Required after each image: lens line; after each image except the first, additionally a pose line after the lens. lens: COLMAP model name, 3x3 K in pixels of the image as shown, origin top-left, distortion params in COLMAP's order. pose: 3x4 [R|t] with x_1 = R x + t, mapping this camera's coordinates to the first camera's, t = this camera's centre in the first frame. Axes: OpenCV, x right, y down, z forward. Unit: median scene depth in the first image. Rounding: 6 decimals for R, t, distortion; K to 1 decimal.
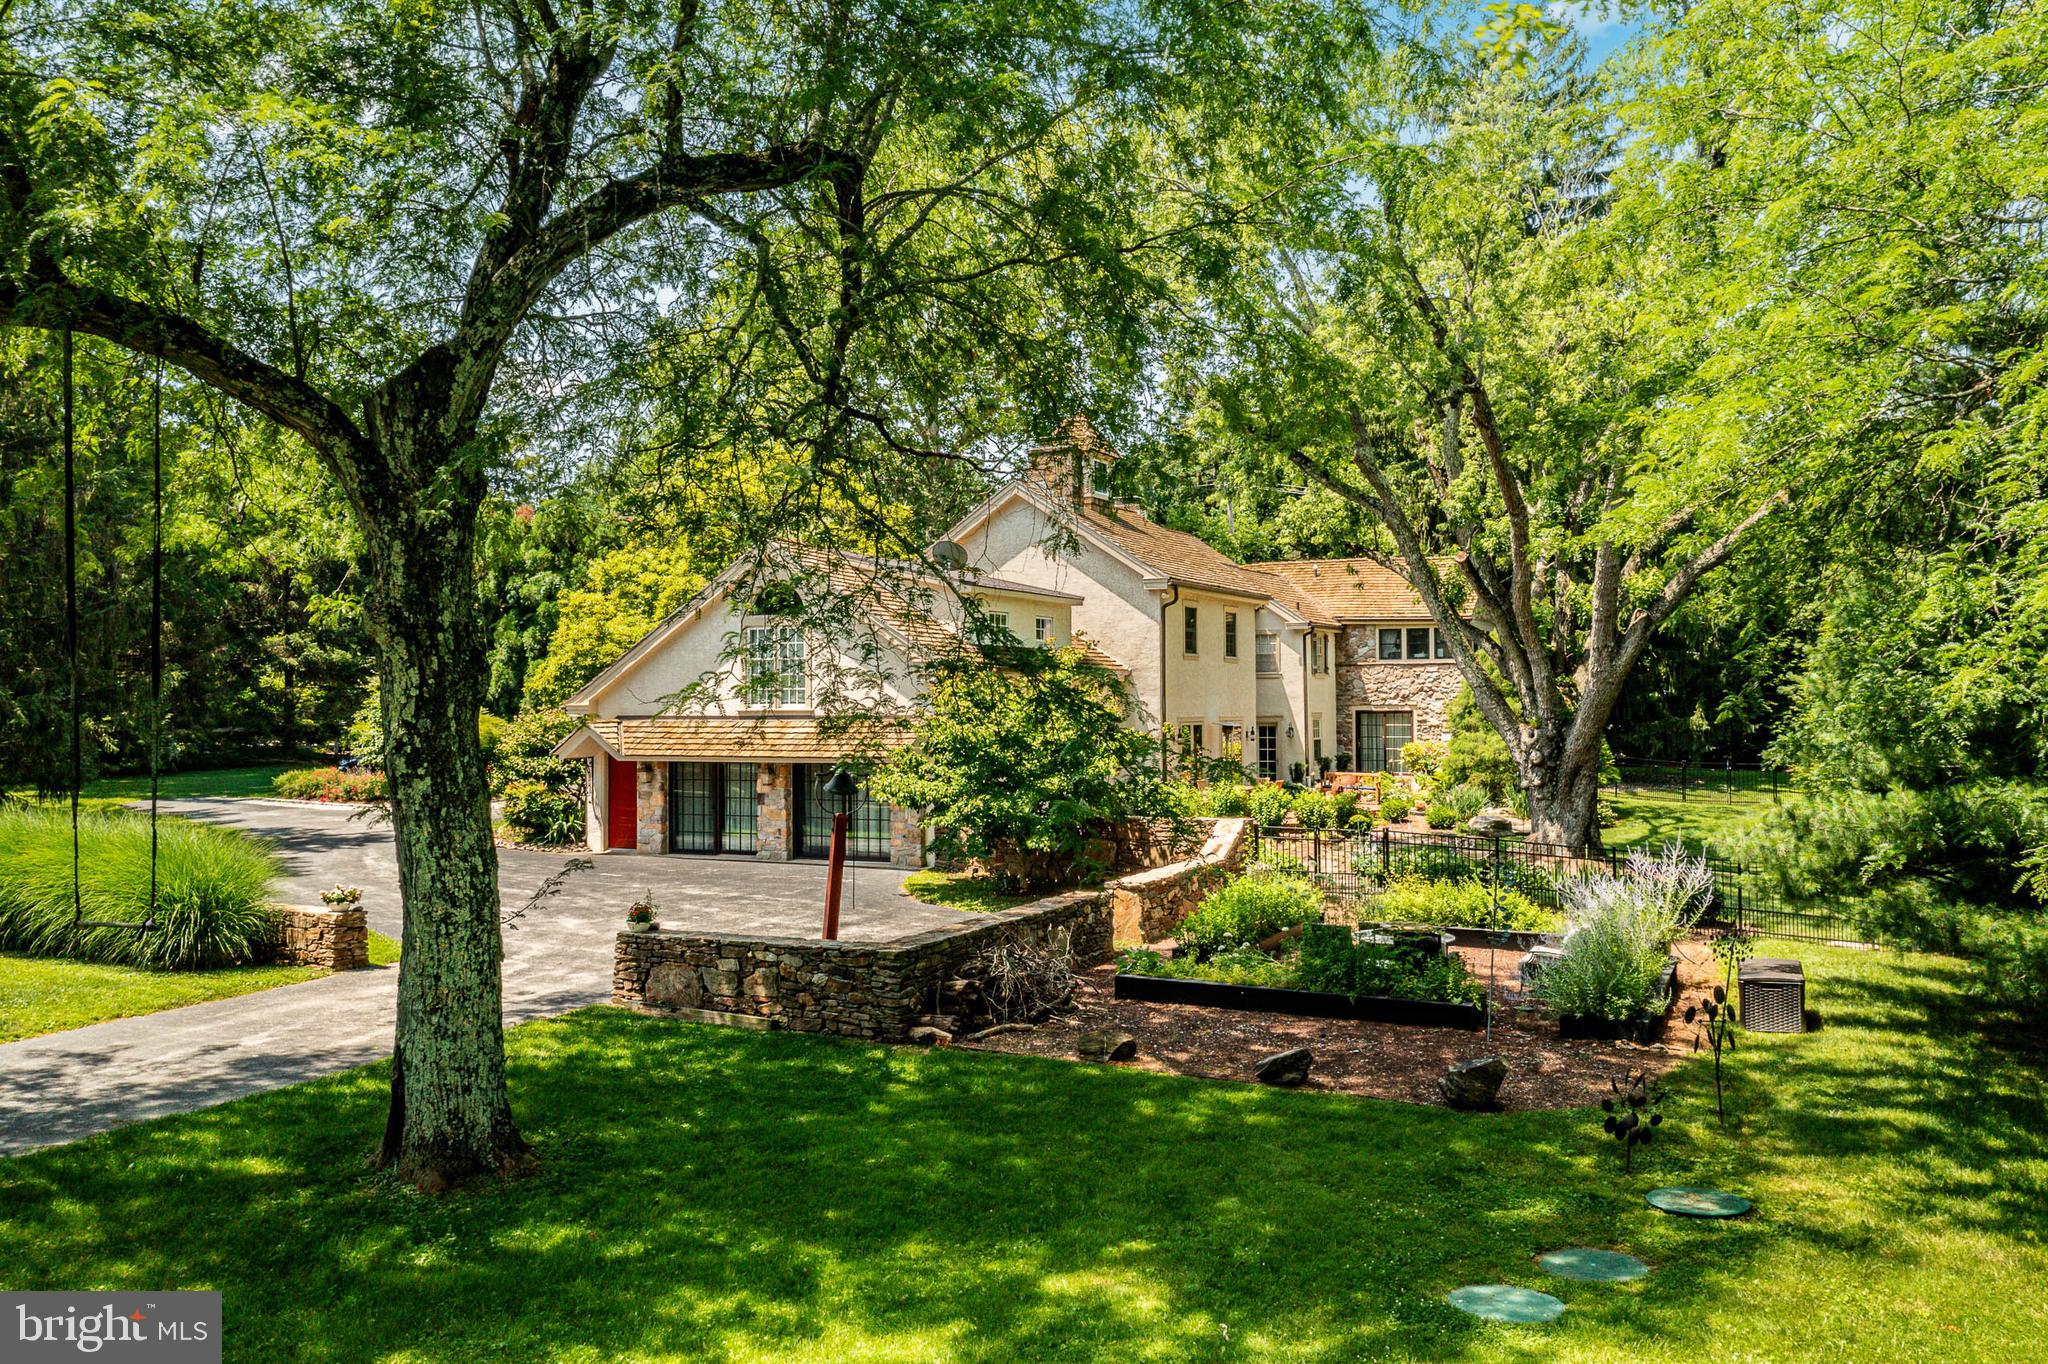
lens RADIAL K [[1706.3, 0, 1024.0], [0, 1706.3, 682.0], [0, 0, 1]] dist [-0.033805, 0.001305]
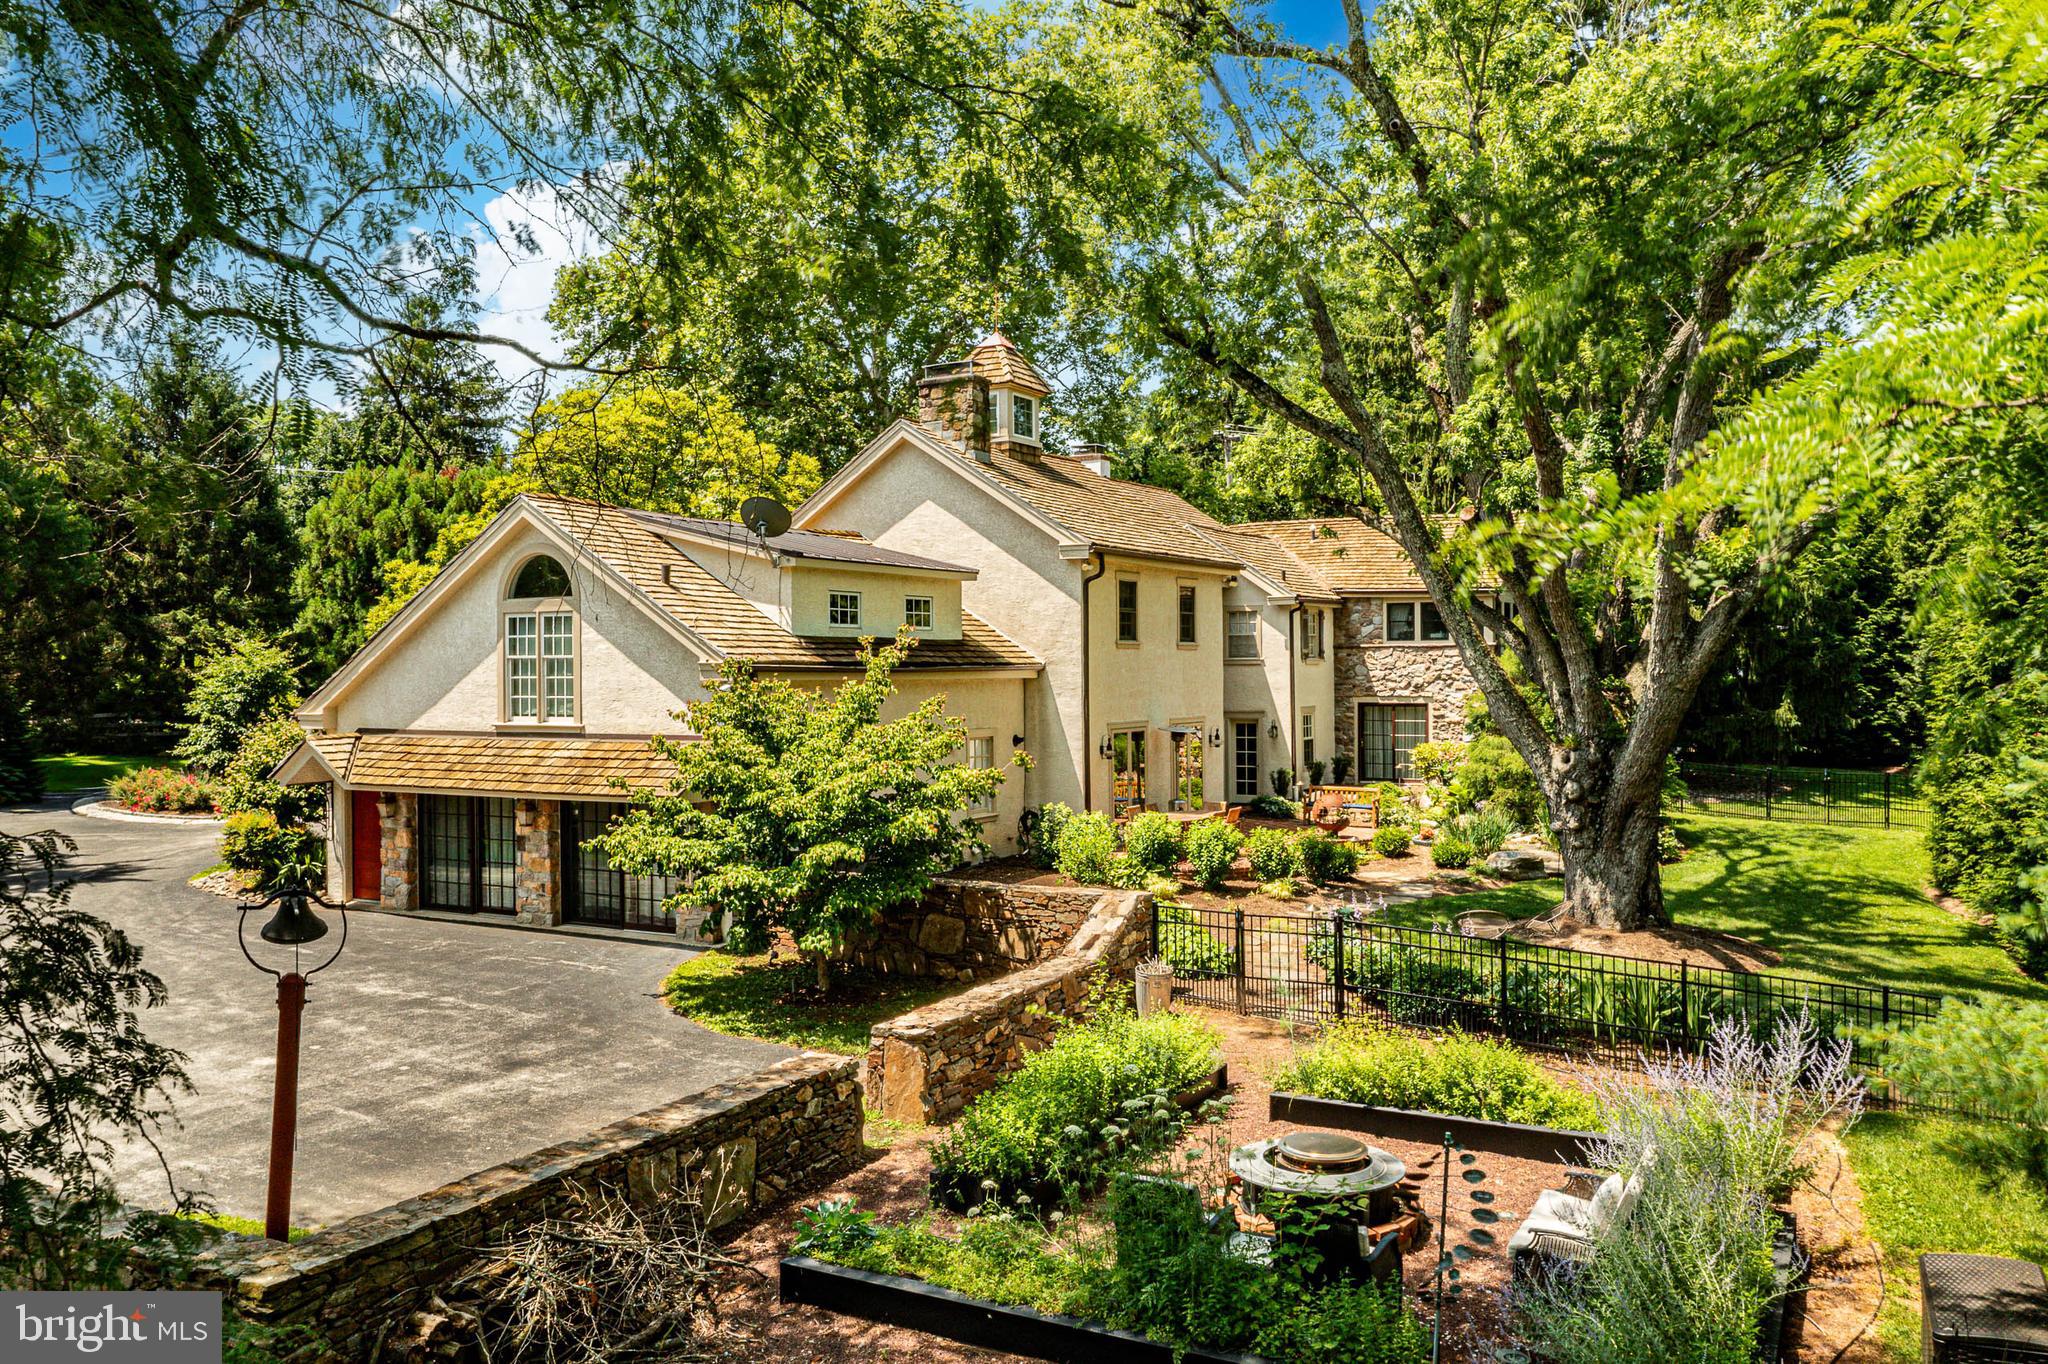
lens RADIAL K [[1652.5, 0, 1001.3], [0, 1652.5, 694.5], [0, 0, 1]] dist [-0.022142, -0.001679]
pose [[0.998519, -0.000573, -0.054407, 0.084323], [0.002396, 0.999438, 0.033448, -0.018095], [0.054358, -0.033529, 0.997958, 0.251352]]
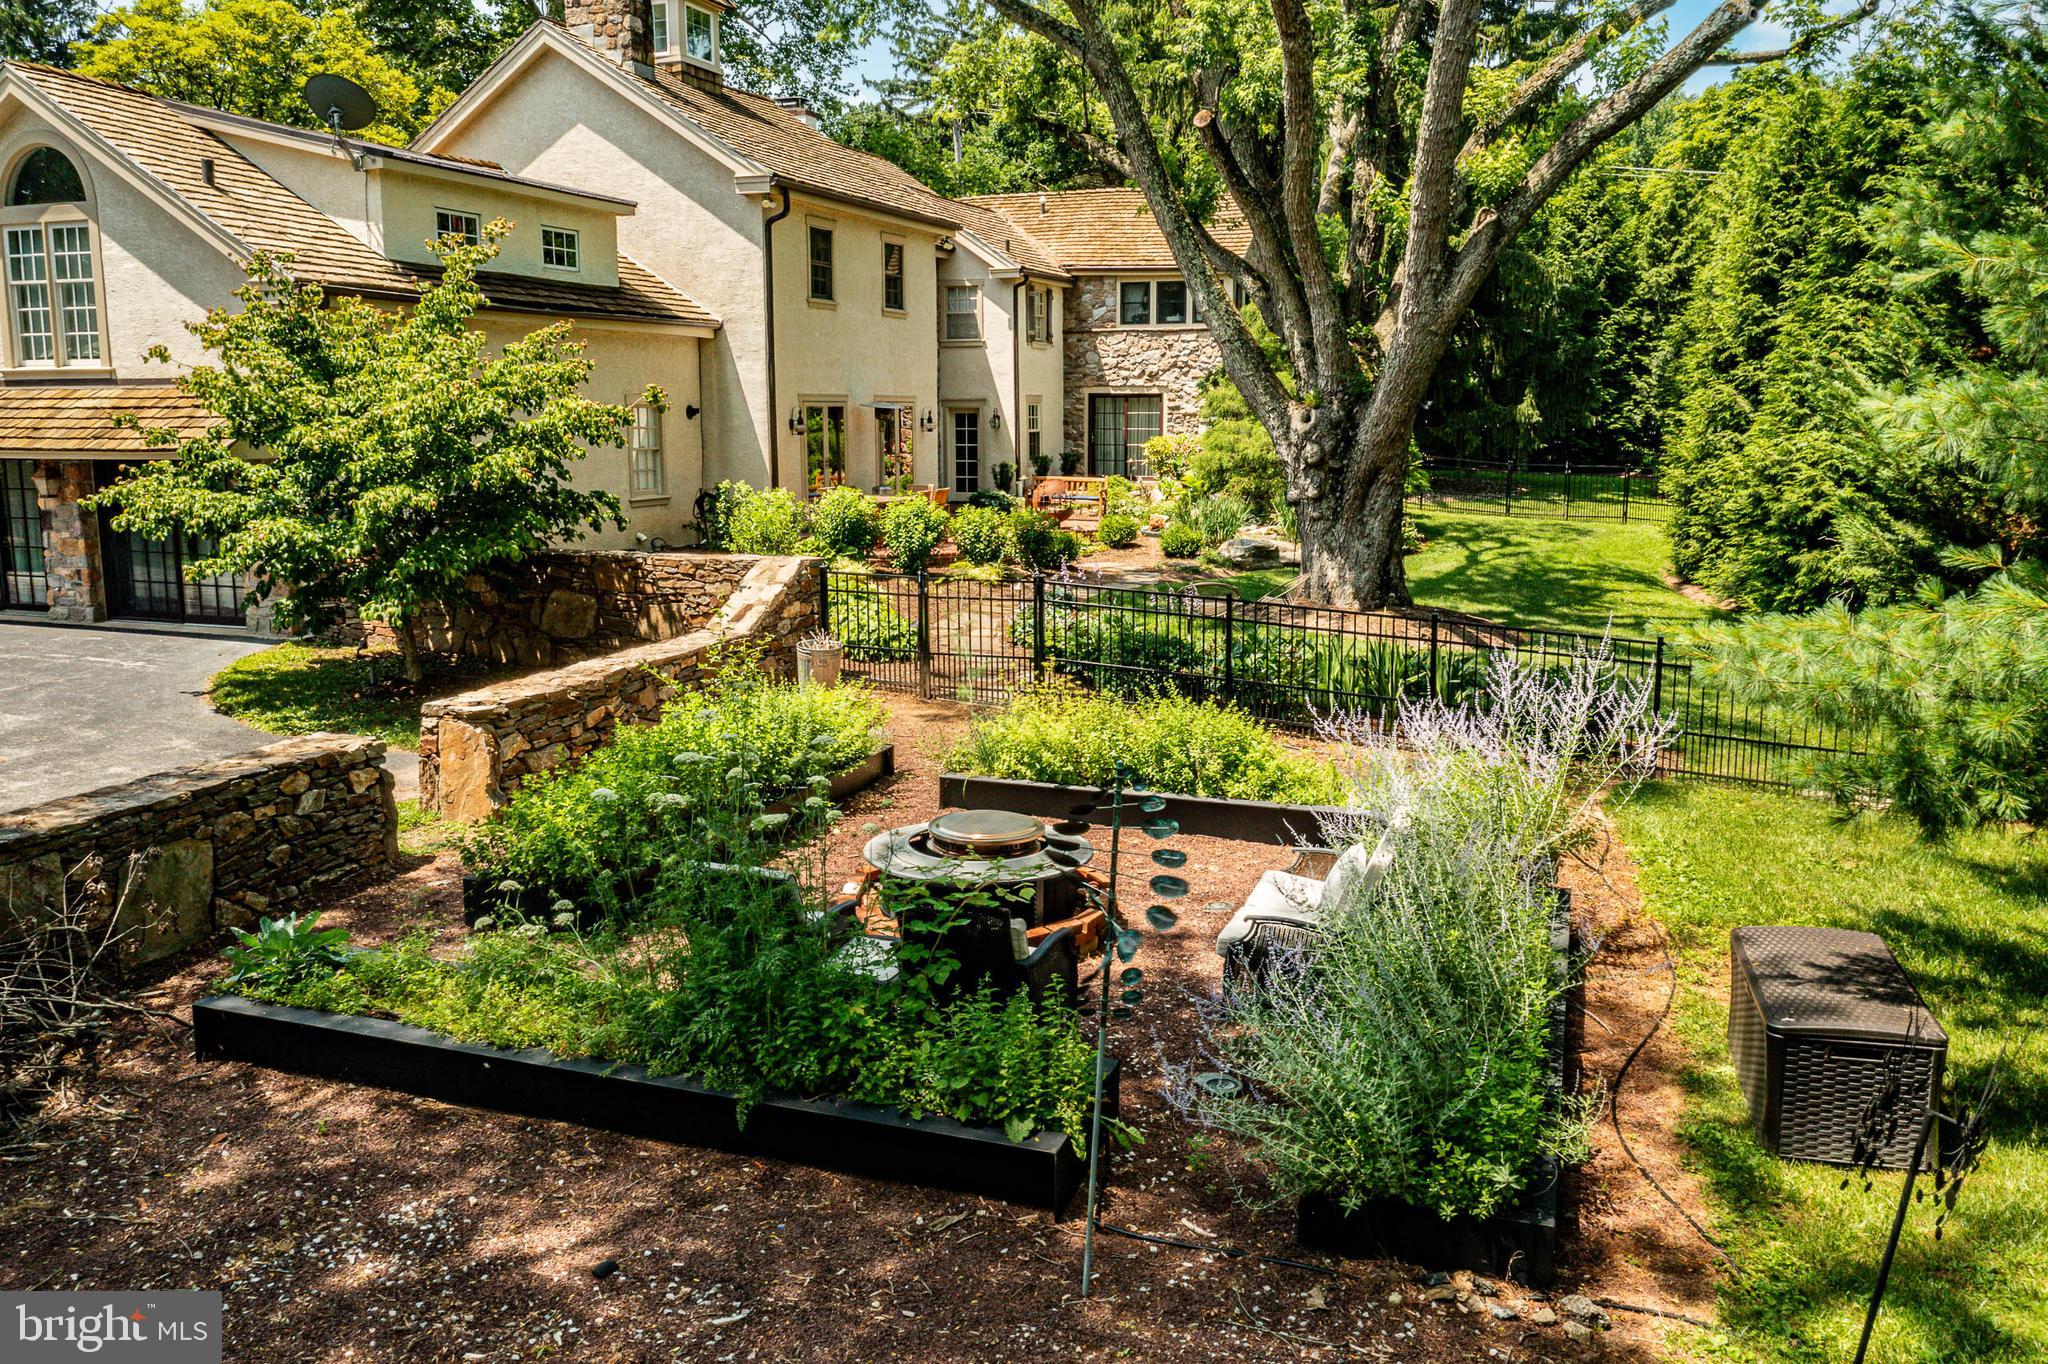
lens RADIAL K [[1642.7, 0, 1004.8], [0, 1642.7, 711.0], [0, 0, 1]] dist [-0.024558, 0.008424]
pose [[0.995307, -0.013808, 0.095777, 0.109602], [-0.005024, 0.981058, 0.193648, 0.017910], [-0.096637, -0.193220, 0.976385, 0.340107]]
